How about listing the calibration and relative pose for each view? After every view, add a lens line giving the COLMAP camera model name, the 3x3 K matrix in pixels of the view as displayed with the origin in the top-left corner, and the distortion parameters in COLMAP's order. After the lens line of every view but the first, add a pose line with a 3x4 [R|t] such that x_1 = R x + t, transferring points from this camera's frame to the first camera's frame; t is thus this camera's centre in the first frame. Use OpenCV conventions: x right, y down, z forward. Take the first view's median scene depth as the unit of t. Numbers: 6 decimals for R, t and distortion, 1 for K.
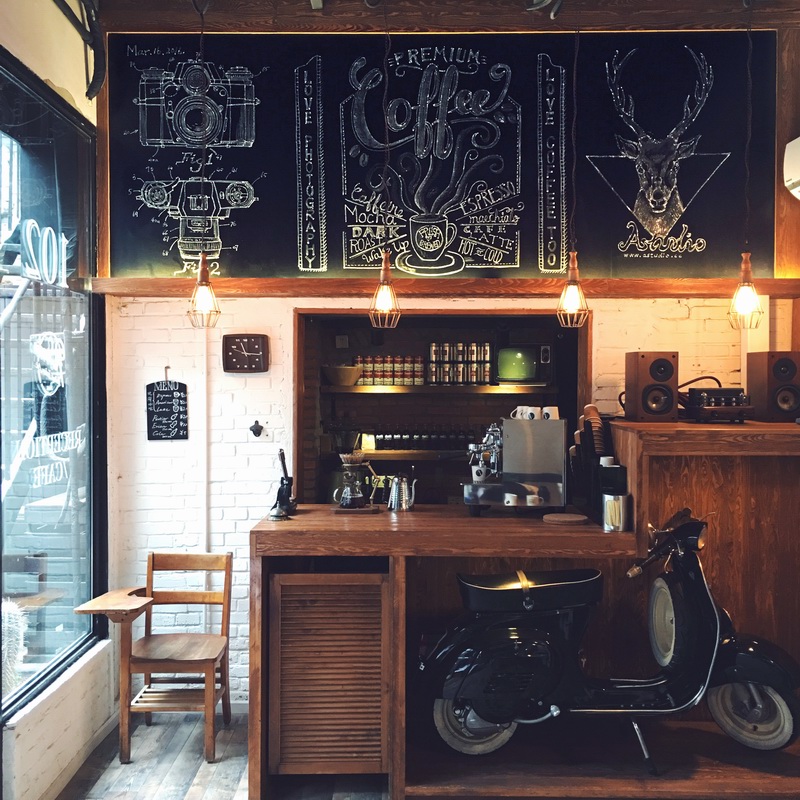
lens RADIAL K [[920.4, 0, 400.7], [0, 920.4, 397.3], [0, 0, 1]] dist [0.033595, 0.000000]
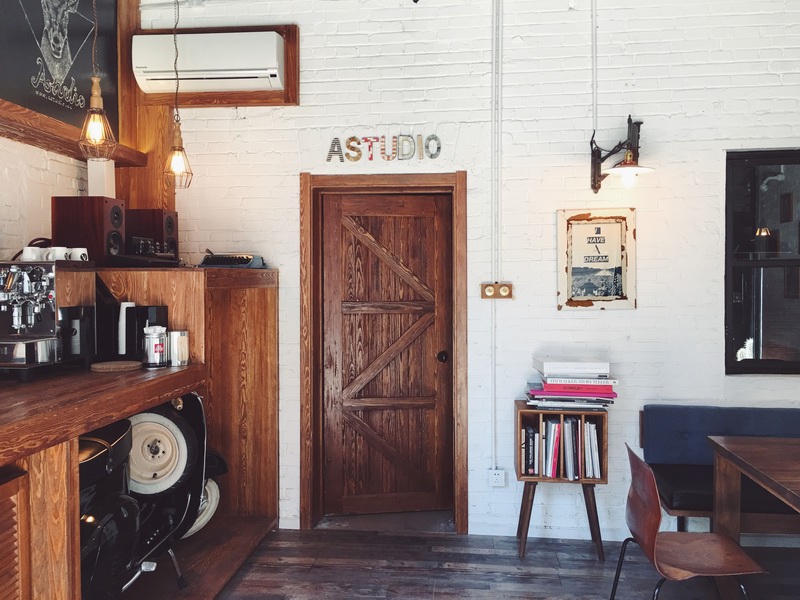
lens RADIAL K [[678.1, 0, 402.5], [0, 678.1, 298.3], [0, 0, 1]] dist [0.058456, -0.081539]
pose [[0.092048, -0.032482, 0.995225, -0.422095], [0.023091, 0.999269, 0.030479, 0.042831], [-0.995487, 0.020175, 0.092730, 0.568937]]
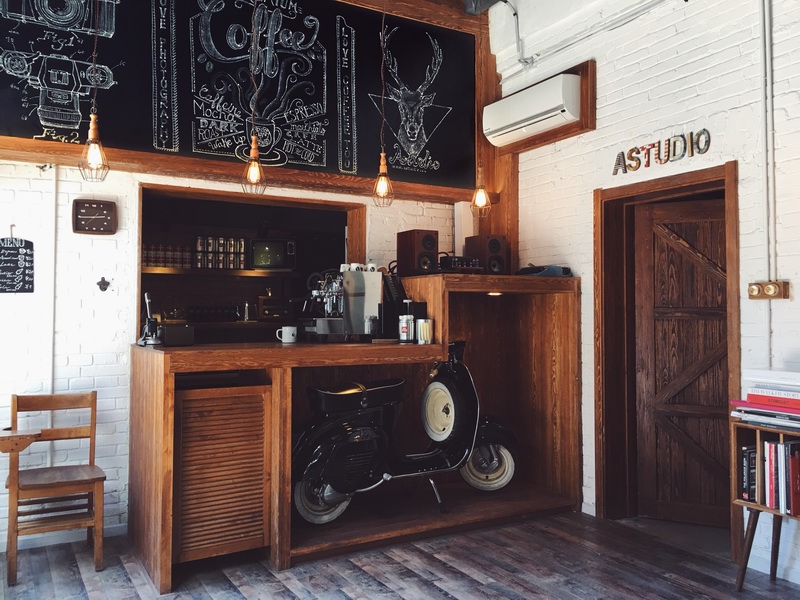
lens RADIAL K [[678.1, 0, 404.4], [0, 678.1, 299.6], [0, 0, 1]] dist [0.058456, -0.081539]
pose [[0.857728, 0.009797, 0.514011, -0.286921], [0.013573, 0.999038, -0.041690, 0.099161], [-0.513925, 0.042736, 0.856770, 0.087017]]
